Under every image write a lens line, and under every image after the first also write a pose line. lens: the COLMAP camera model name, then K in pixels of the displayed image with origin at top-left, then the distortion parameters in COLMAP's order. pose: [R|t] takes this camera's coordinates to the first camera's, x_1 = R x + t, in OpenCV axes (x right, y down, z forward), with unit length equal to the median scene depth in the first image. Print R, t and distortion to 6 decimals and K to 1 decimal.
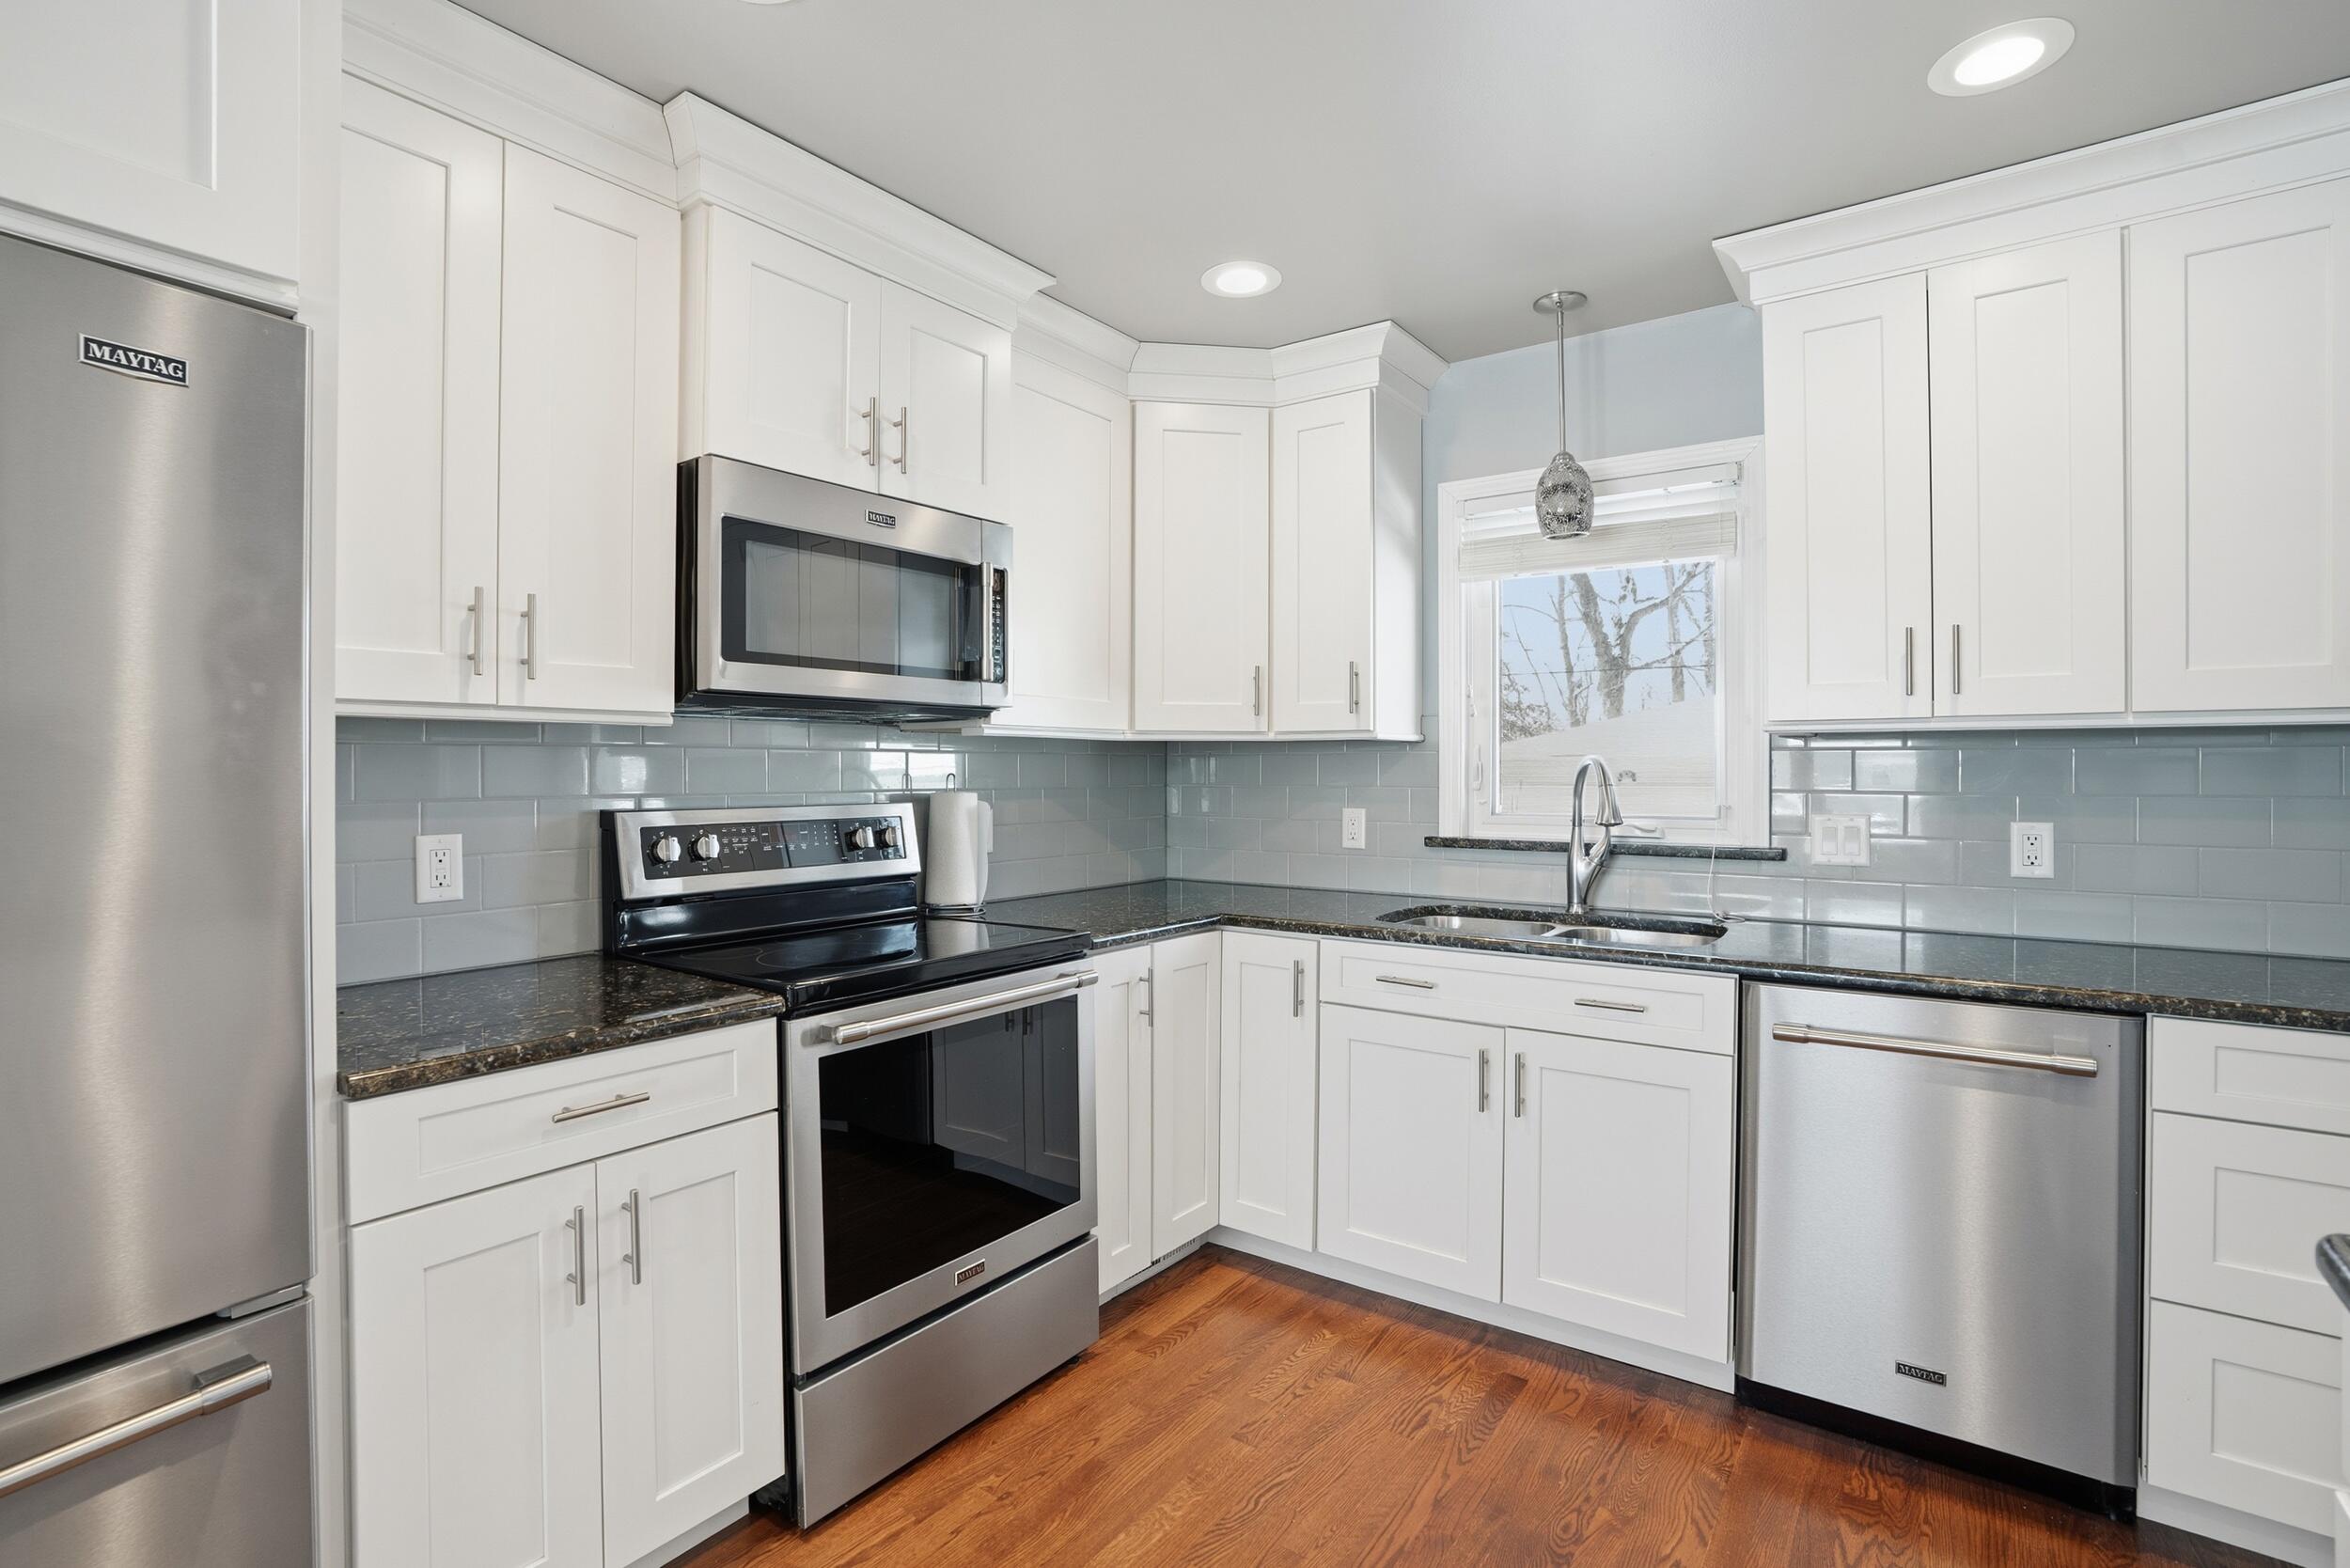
lens RADIAL K [[1100.2, 0, 1162.1], [0, 1100.2, 772.3], [0, 0, 1]] dist [-0.068455, 0.027894]
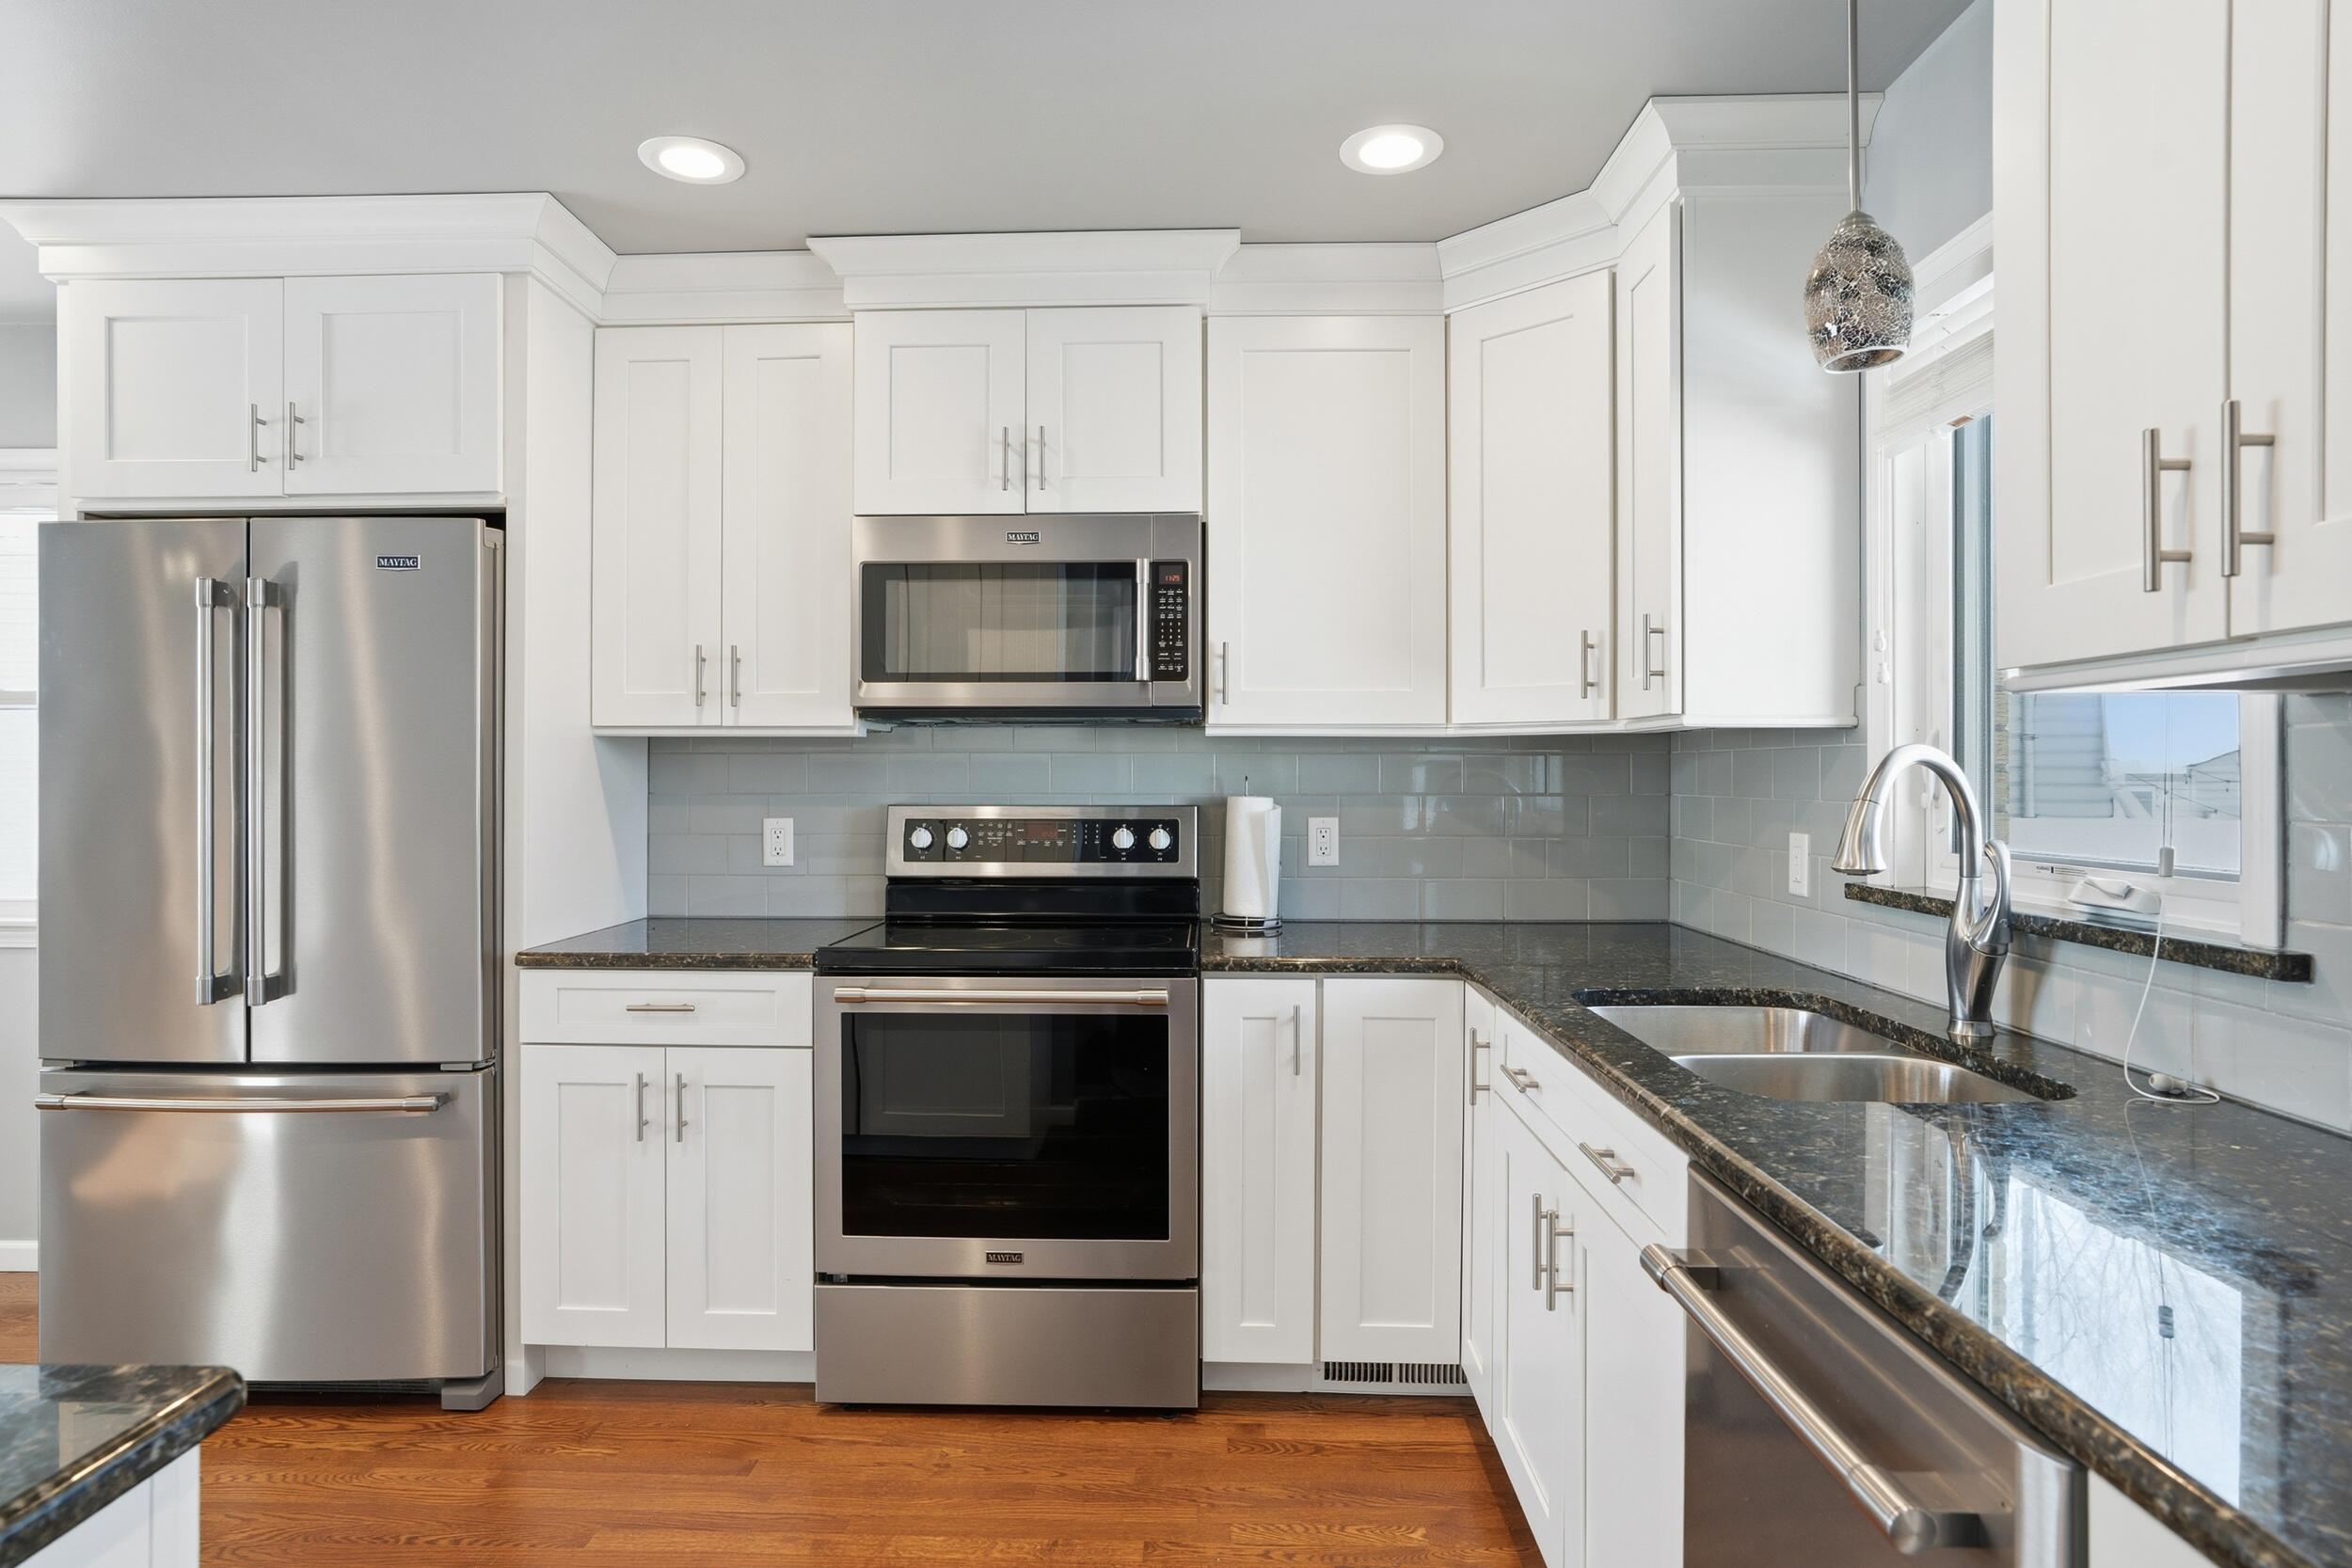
lens RADIAL K [[1301.1, 0, 1171.6], [0, 1301.1, 770.6], [0, 0, 1]] dist [-0.031211, -0.000019]
pose [[0.570895, -0.000344, -0.821023, 0.788737], [-0.004595, 0.999983, -0.003615, 0.000197], [0.821010, 0.005837, 0.570884, 0.358350]]
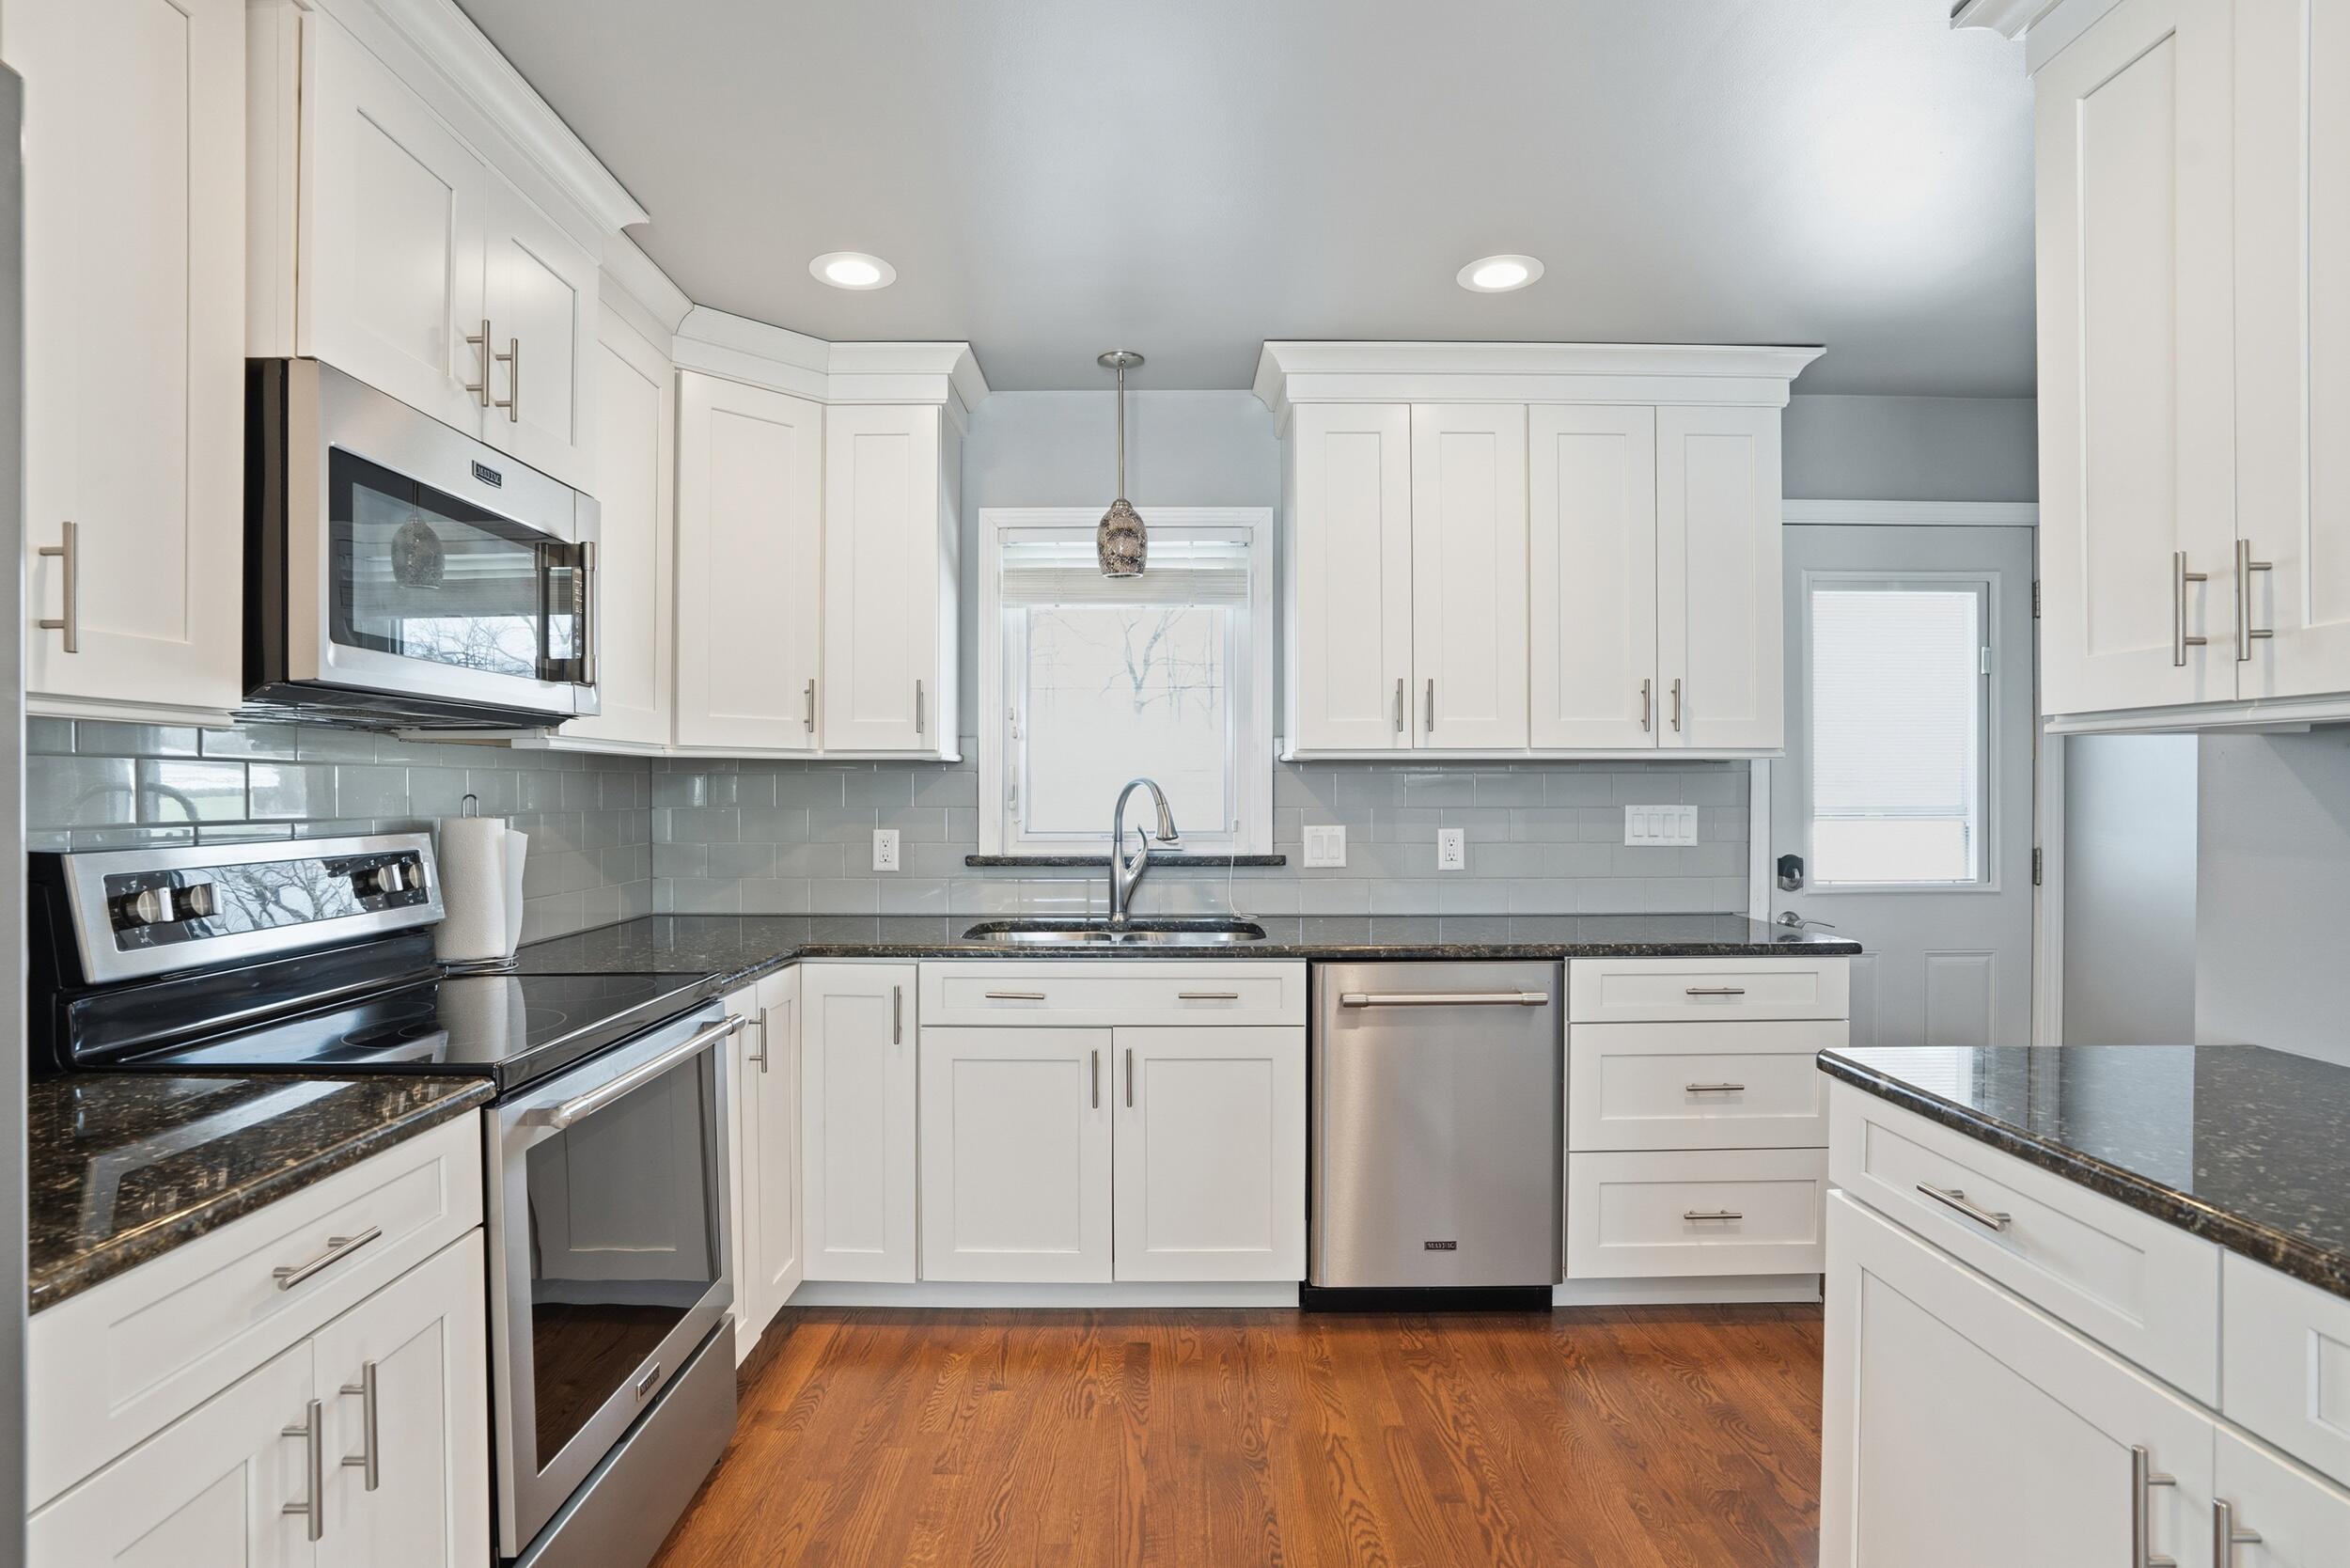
lens RADIAL K [[1171.8, 0, 1158.5], [0, 1171.8, 796.8], [0, 0, 1]] dist [-0.072185, 0.035624]
pose [[0.805254, -0.004151, 0.592916, -0.327119], [0.002277, 0.999990, 0.003908, 0.000433], [-0.592926, -0.001797, 0.805255, 0.036618]]
